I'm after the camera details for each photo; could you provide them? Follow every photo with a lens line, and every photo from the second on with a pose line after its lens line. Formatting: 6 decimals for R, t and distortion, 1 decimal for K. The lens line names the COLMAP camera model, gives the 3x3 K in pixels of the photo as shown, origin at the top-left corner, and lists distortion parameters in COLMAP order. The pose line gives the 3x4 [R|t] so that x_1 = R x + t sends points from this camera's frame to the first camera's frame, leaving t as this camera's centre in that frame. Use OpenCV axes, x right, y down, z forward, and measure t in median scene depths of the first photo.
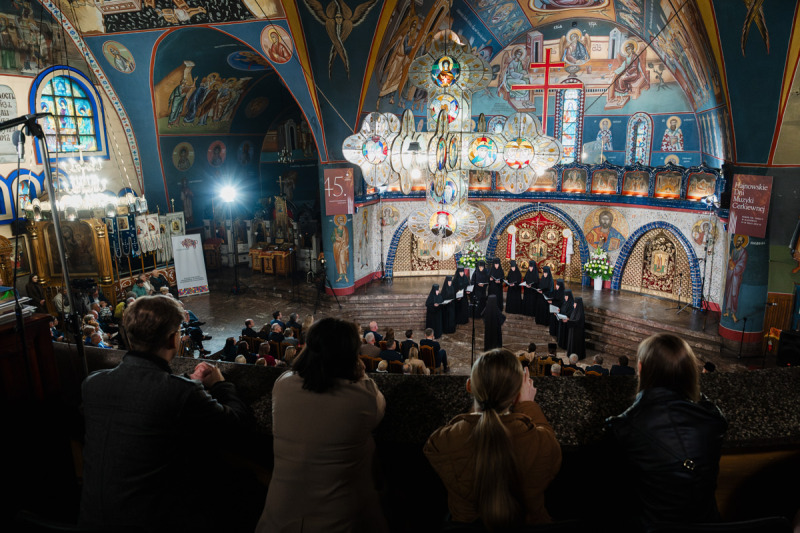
lens RADIAL K [[539.6, 0, 417.5], [0, 539.6, 266.8], [0, 0, 1]] dist [-0.004960, -0.006064]
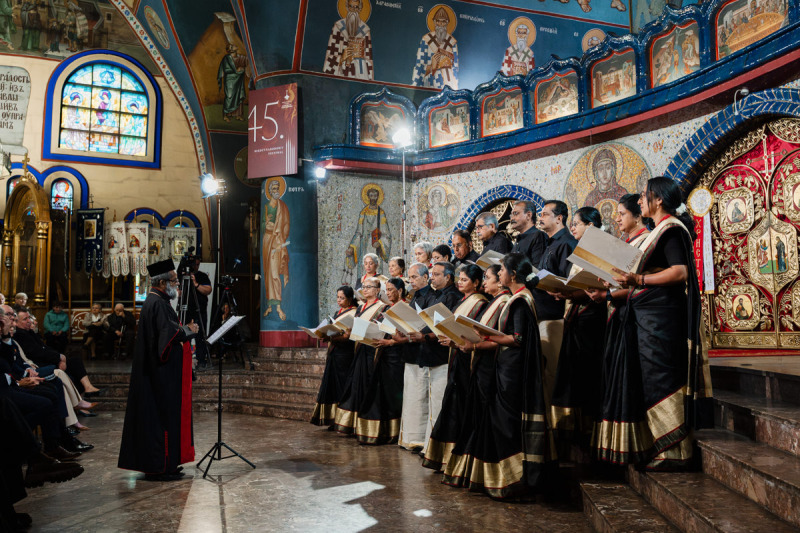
lens RADIAL K [[744.7, 0, 403.8], [0, 744.7, 263.6], [0, 0, 1]] dist [0.000544, 0.000000]
pose [[0.682954, -0.060272, -0.727971, 0.417816], [-0.170999, 0.955706, -0.239551, 0.119109], [0.710165, 0.288084, 0.642397, 0.640963]]
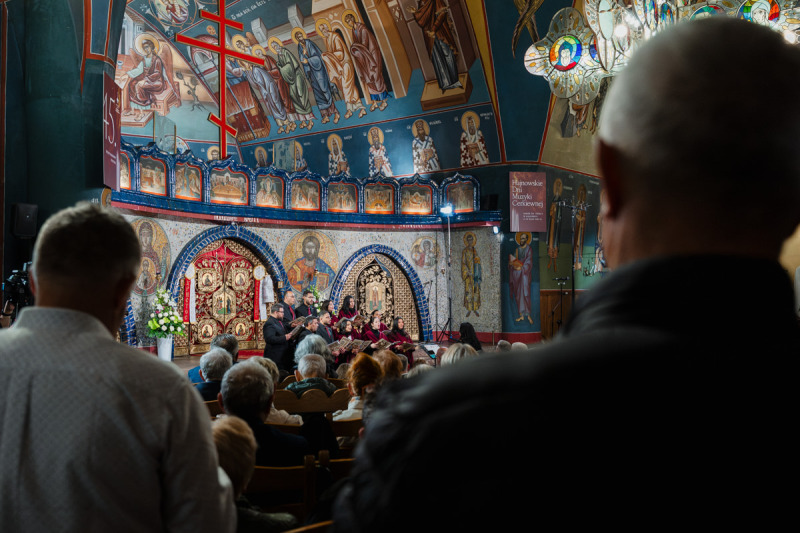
lens RADIAL K [[801.8, 0, 376.8], [0, 801.8, 272.8], [0, 0, 1]] dist [0.004878, 0.000000]
pose [[0.298067, 0.029808, 0.954079, -0.642406], [0.230050, 0.967807, -0.102108, 0.073660], [-0.926409, 0.249921, 0.281614, 0.625866]]
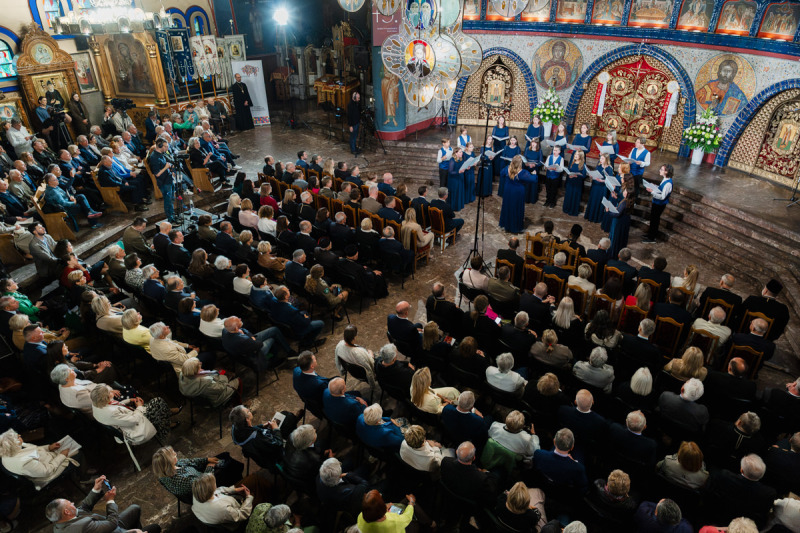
lens RADIAL K [[539.6, 0, 401.9], [0, 539.6, 266.9], [0, 0, 1]] dist [-0.004960, -0.006064]
pose [[0.953764, 0.156394, -0.256661, 0.150673], [-0.079069, 0.954435, 0.287753, -0.007017], [0.289969, -0.254155, 0.922672, 0.102996]]
